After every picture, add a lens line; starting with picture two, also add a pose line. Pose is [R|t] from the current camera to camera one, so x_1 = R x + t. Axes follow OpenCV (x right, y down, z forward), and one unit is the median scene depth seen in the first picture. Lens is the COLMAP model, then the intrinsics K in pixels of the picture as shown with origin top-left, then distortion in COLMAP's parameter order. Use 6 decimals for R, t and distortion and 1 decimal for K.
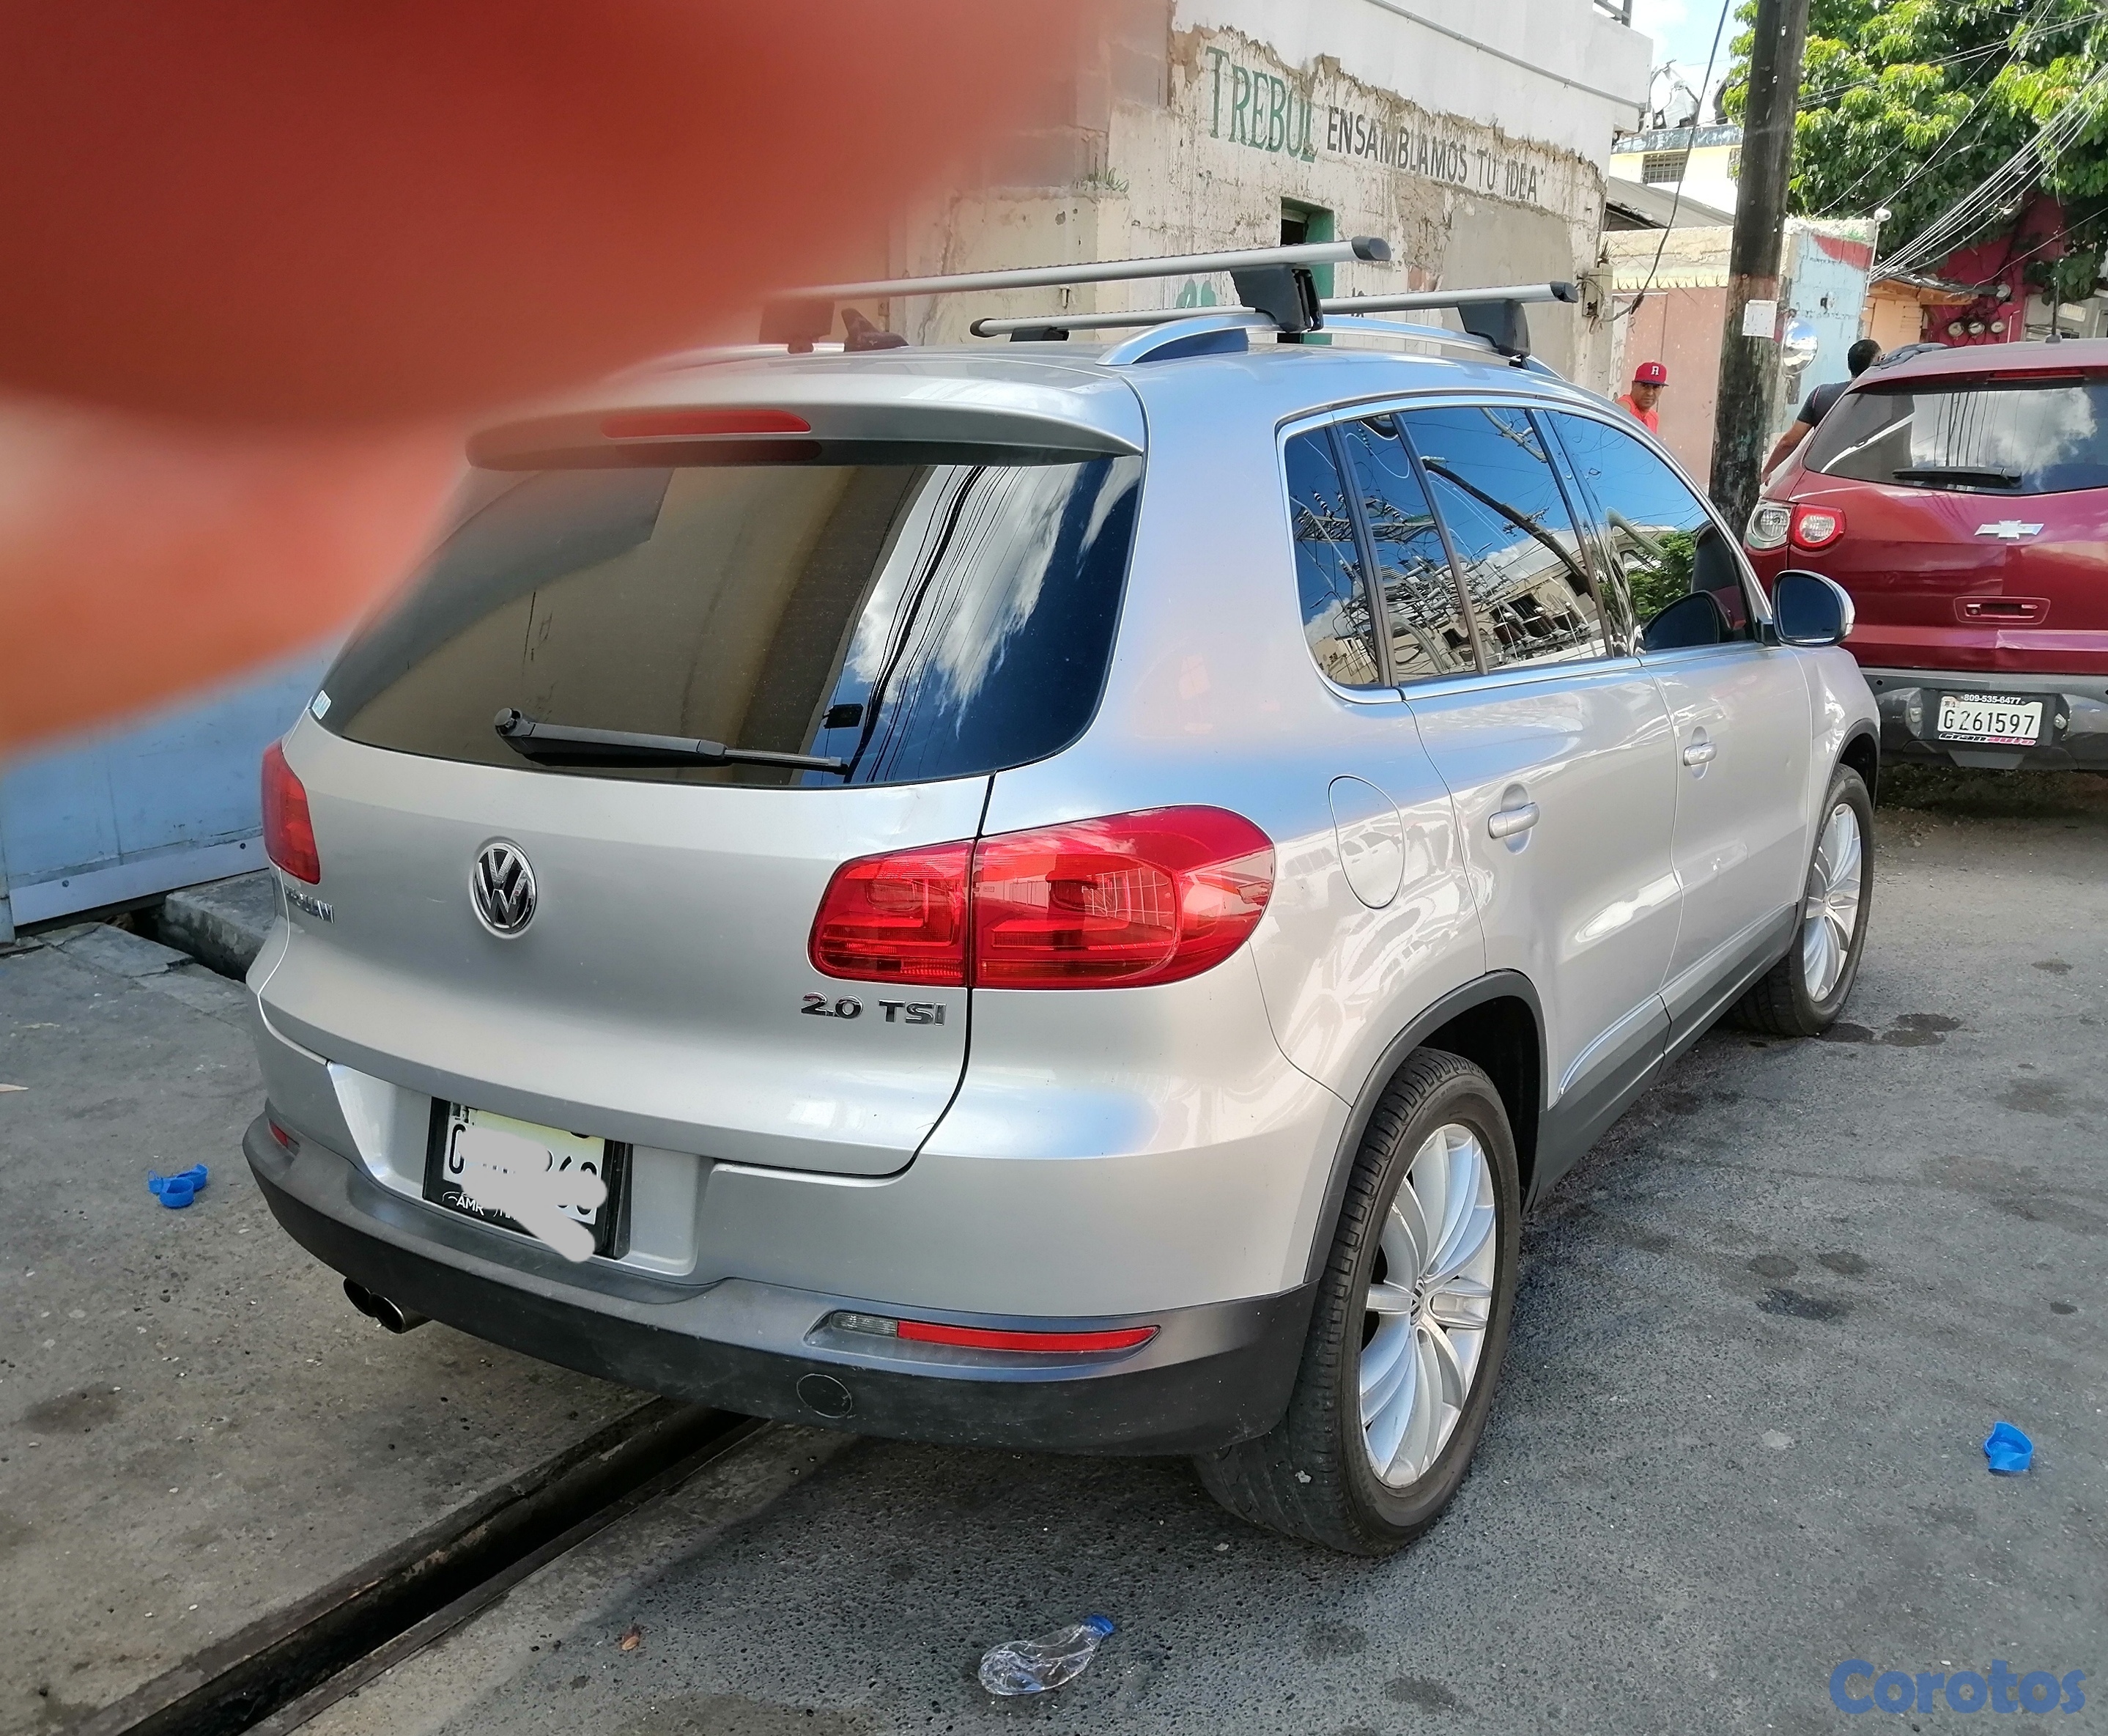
lens RADIAL K [[1807.8, 0, 1052.0], [0, 1807.8, 960.1], [0, 0, 1]] dist [-0.014949, 0.057211]
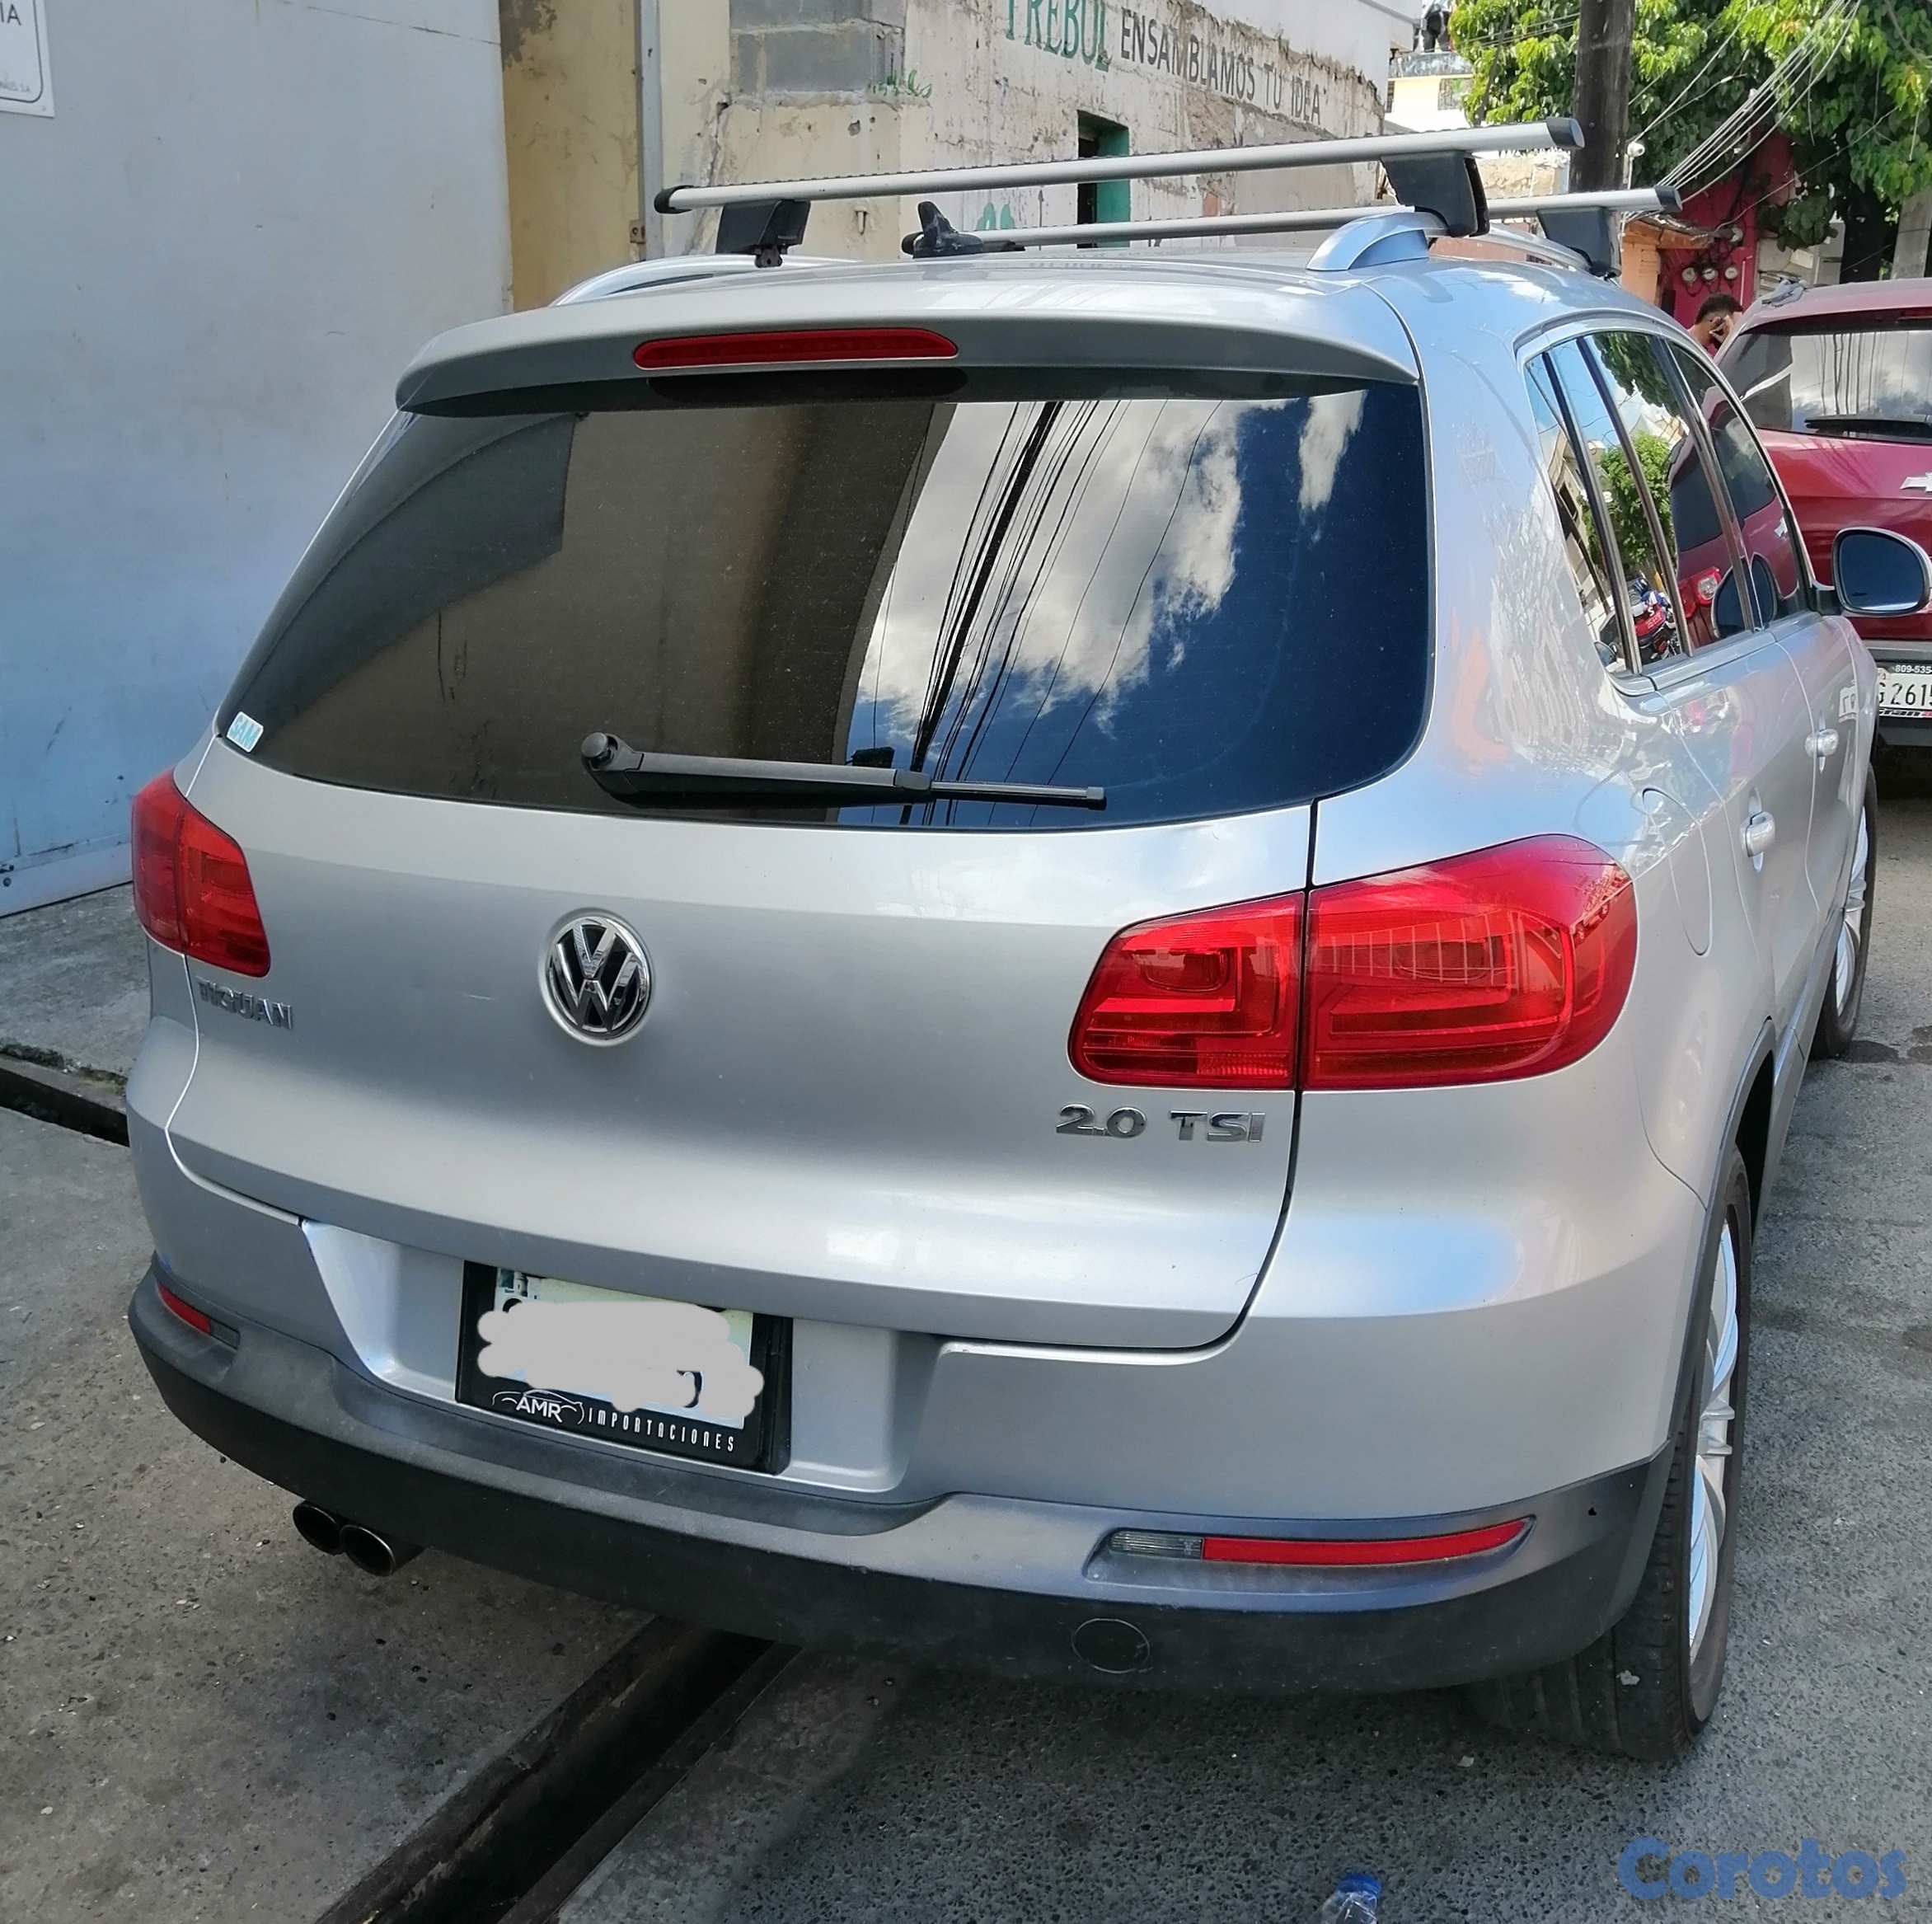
lens RADIAL K [[2026.8, 0, 966.0], [0, 2026.8, 962.0], [0, 0, 1]] dist [-0.011525, 0.050638]
pose [[0.990198, -0.041988, 0.133207, -0.207869], [0.043169, 0.999050, -0.005989, -0.027277], [-0.132829, 0.011681, 0.991070, 0.131274]]
